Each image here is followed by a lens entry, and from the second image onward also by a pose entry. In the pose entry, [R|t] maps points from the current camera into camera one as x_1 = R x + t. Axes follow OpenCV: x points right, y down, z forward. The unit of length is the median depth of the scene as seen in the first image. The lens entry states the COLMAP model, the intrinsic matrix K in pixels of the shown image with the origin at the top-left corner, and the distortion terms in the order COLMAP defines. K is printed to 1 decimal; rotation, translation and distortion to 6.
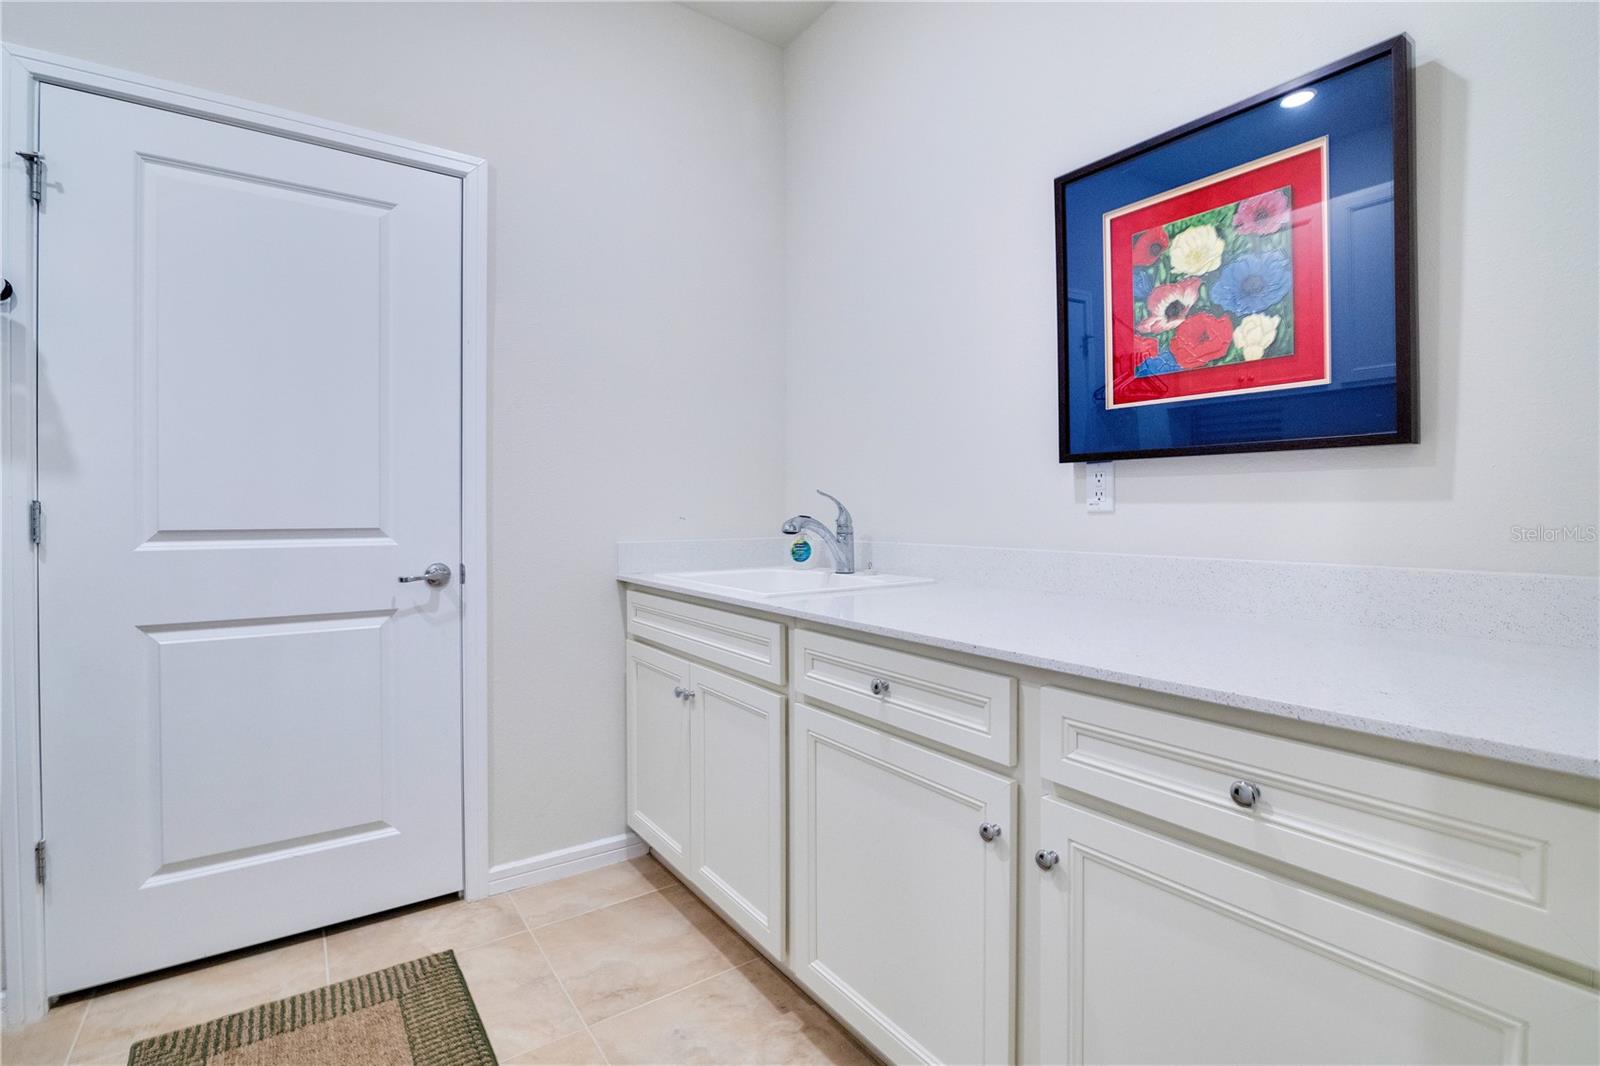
lens RADIAL K [[764.1, 0, 801.8], [0, 764.1, 526.4], [0, 0, 1]] dist [0.013402, 0.000610]
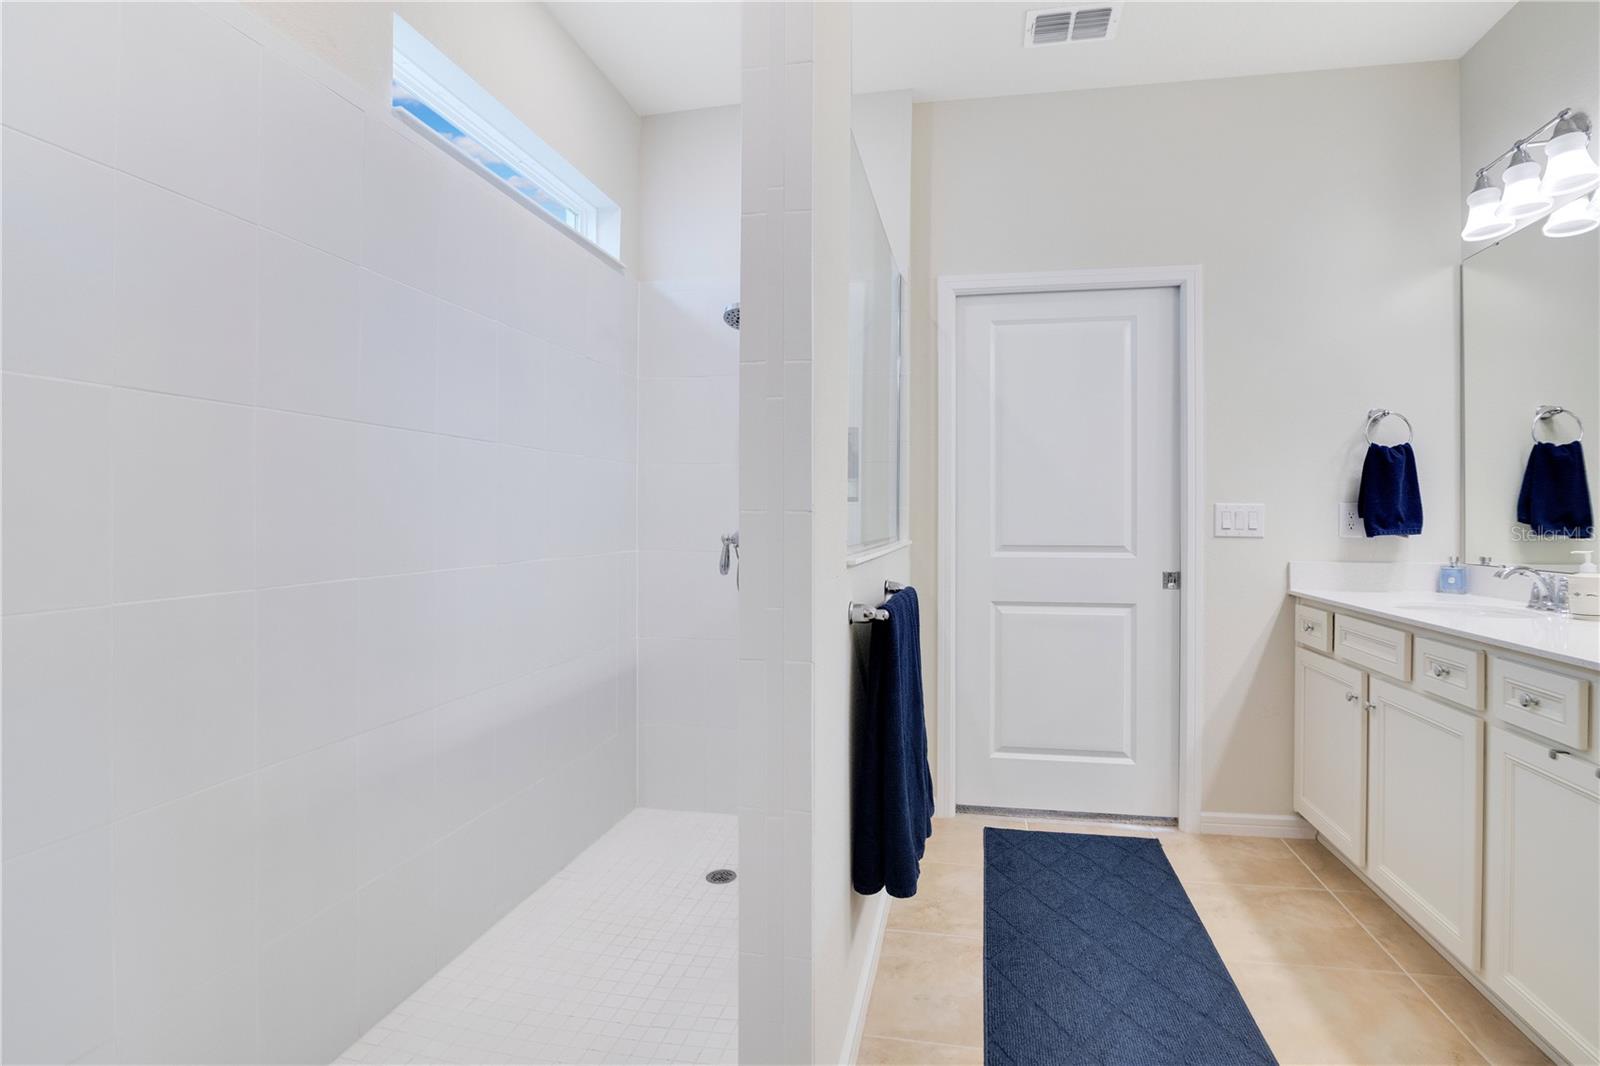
lens RADIAL K [[764.1, 0, 801.8], [0, 764.1, 526.4], [0, 0, 1]] dist [0.013402, 0.000610]
pose [[0.603791, -0.010602, -0.797072, 0.343687], [-0.021366, 0.999337, -0.029477, 0.012357], [0.796857, 0.034829, 0.603164, -0.494476]]
